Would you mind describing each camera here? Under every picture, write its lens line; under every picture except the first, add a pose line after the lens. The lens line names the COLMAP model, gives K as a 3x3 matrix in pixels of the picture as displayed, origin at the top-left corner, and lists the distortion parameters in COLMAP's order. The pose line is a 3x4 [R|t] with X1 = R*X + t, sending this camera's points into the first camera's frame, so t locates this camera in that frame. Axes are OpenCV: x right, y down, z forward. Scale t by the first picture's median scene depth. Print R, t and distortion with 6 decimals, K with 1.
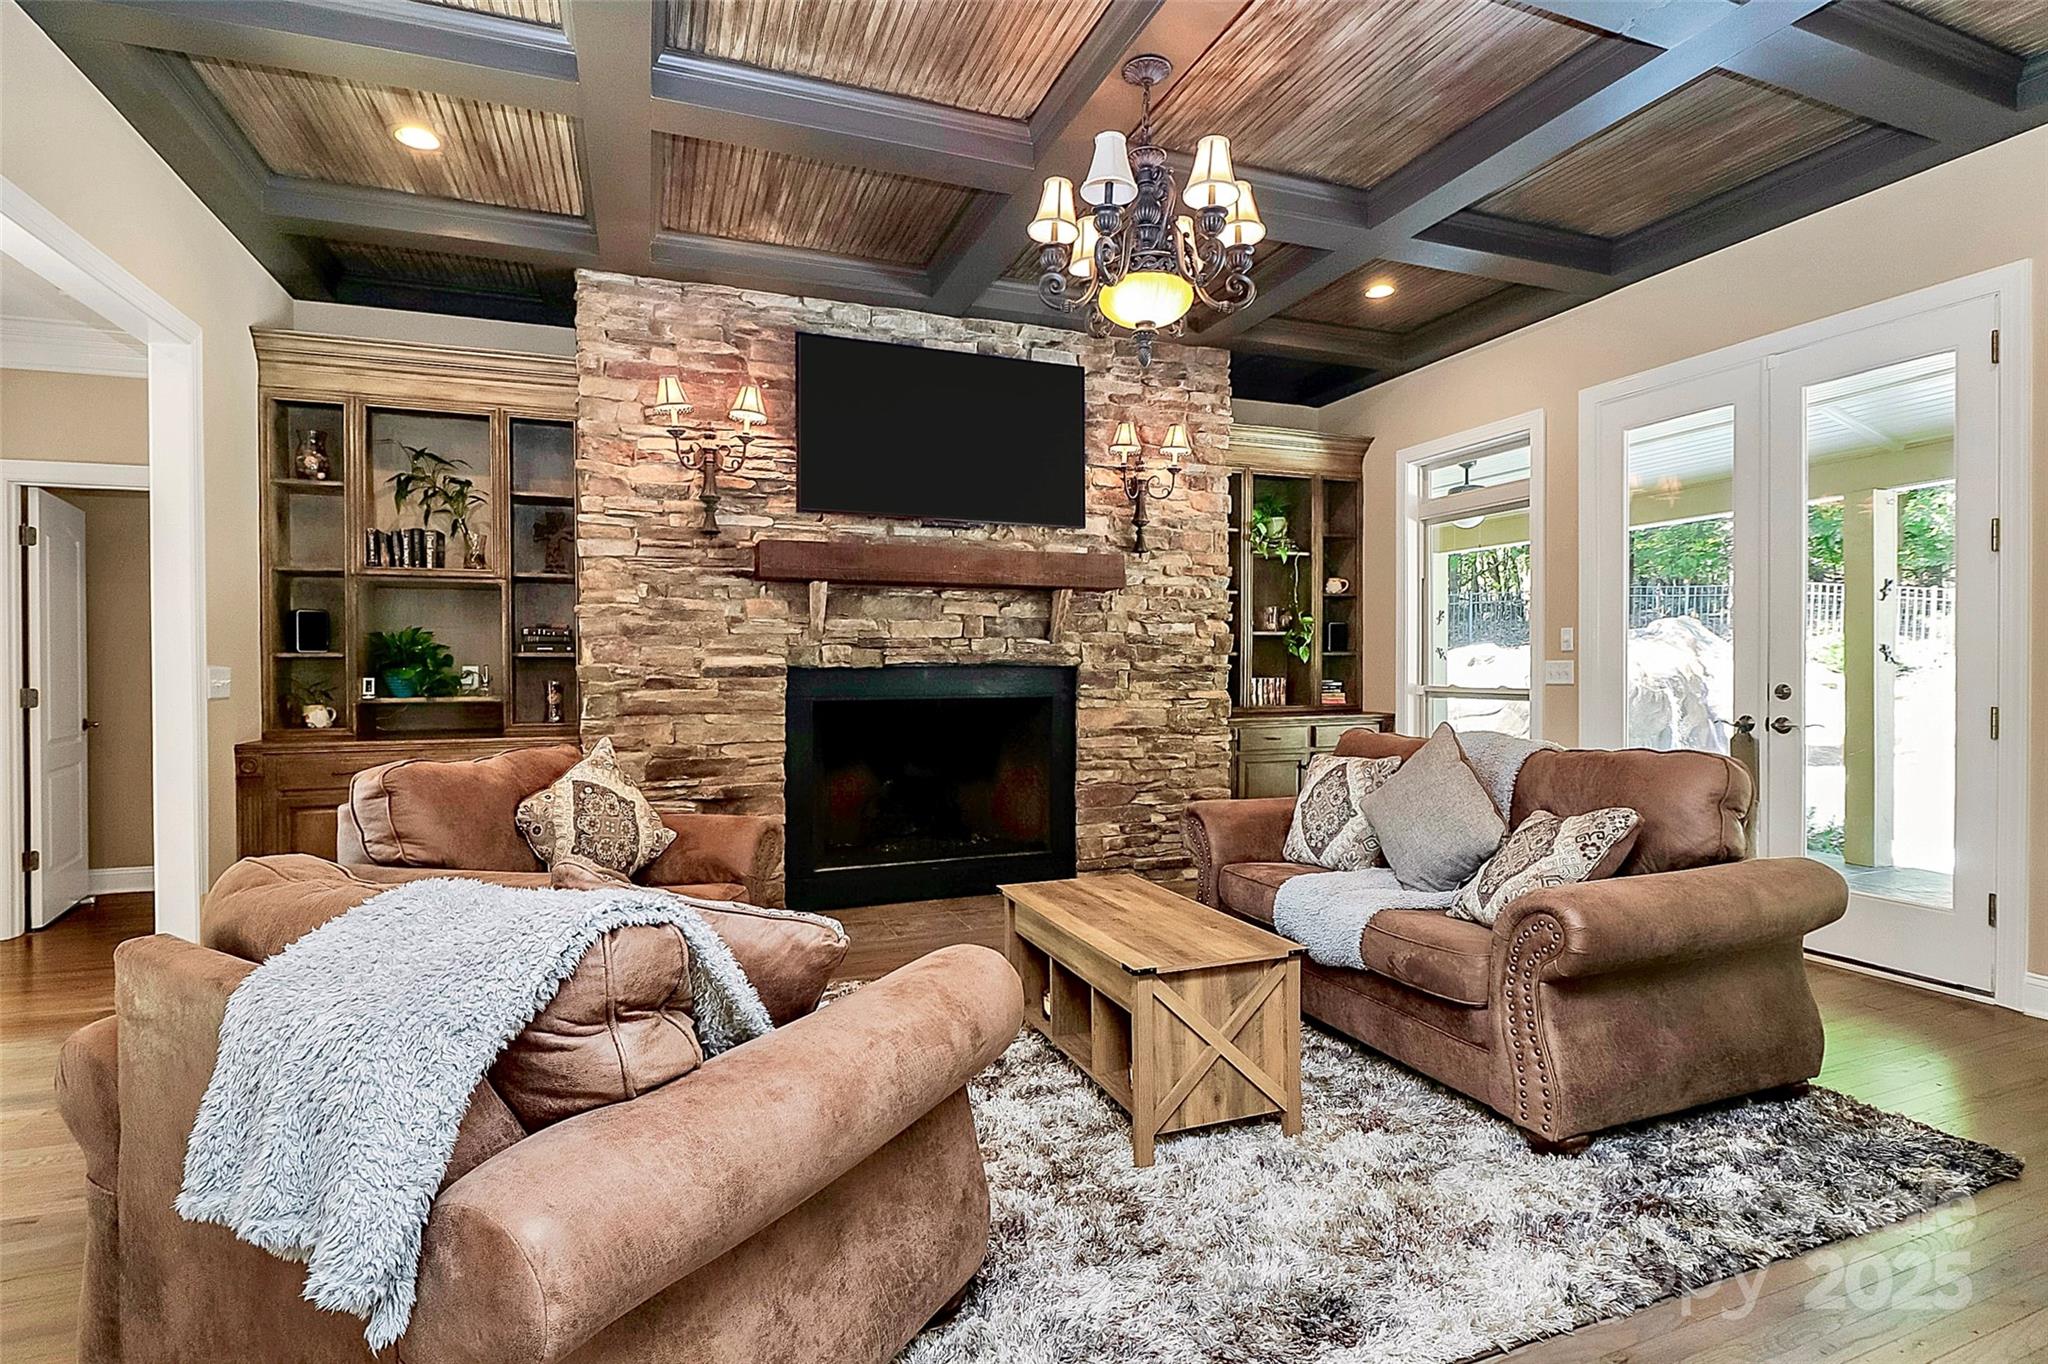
lens RADIAL K [[967.6, 0, 1014.4], [0, 967.6, 682.3], [0, 0, 1]] dist [-0.010937, -0.006487]
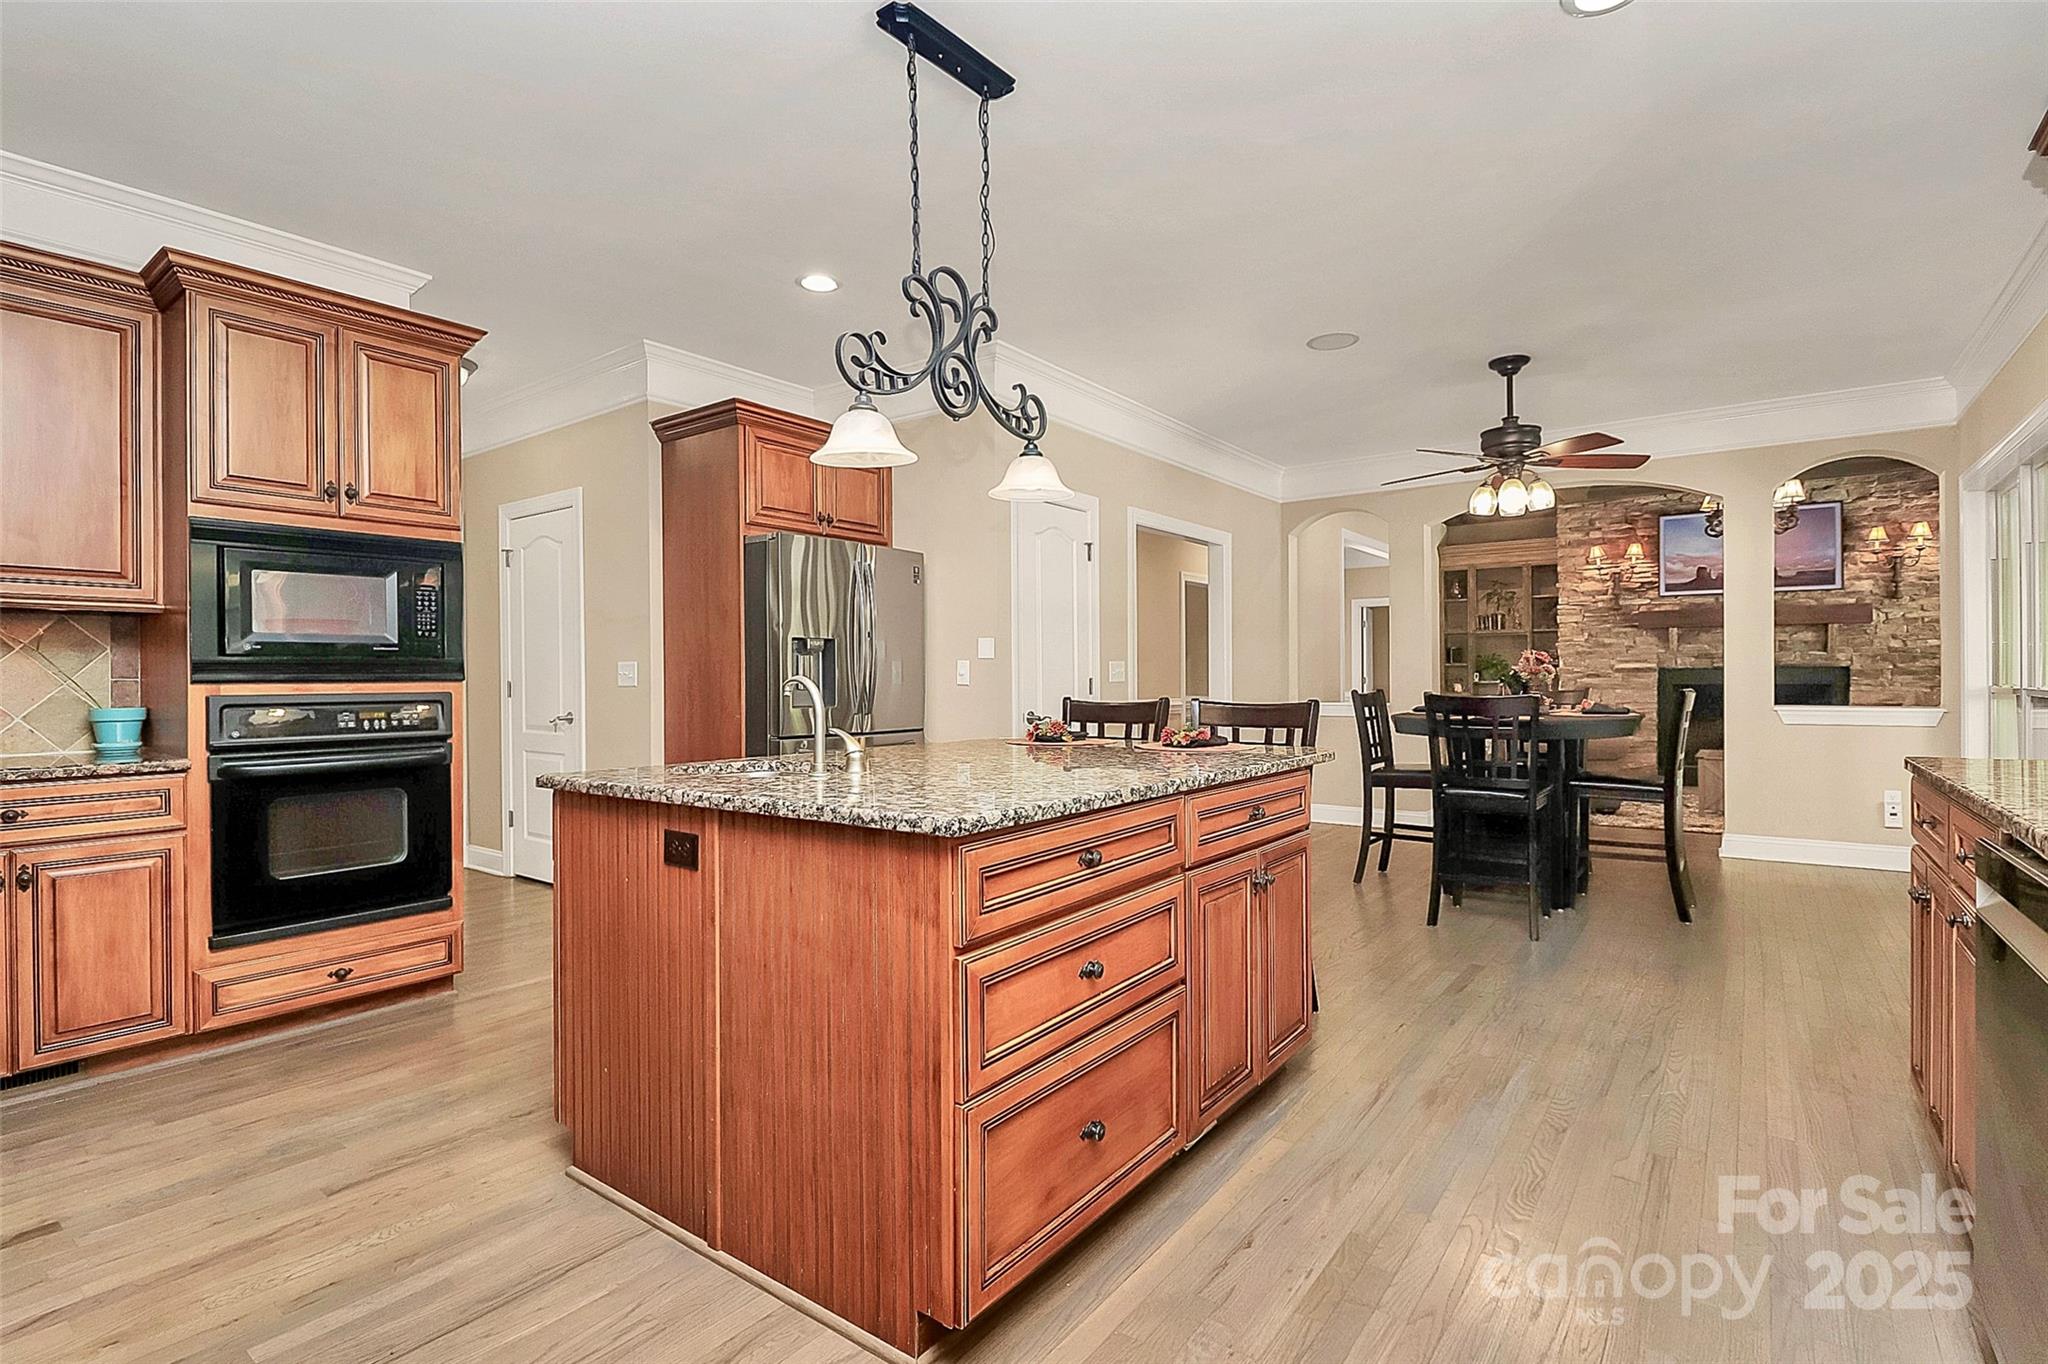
lens RADIAL K [[967.6, 0, 1021.3], [0, 967.6, 685.6], [0, 0, 1]] dist [-0.010937, -0.006487]
pose [[0.524514, 0.007497, -0.851369, 0.851521], [-0.012156, 0.999925, 0.001316, 0.038160], [0.851315, 0.009659, 0.524566, -1.333613]]
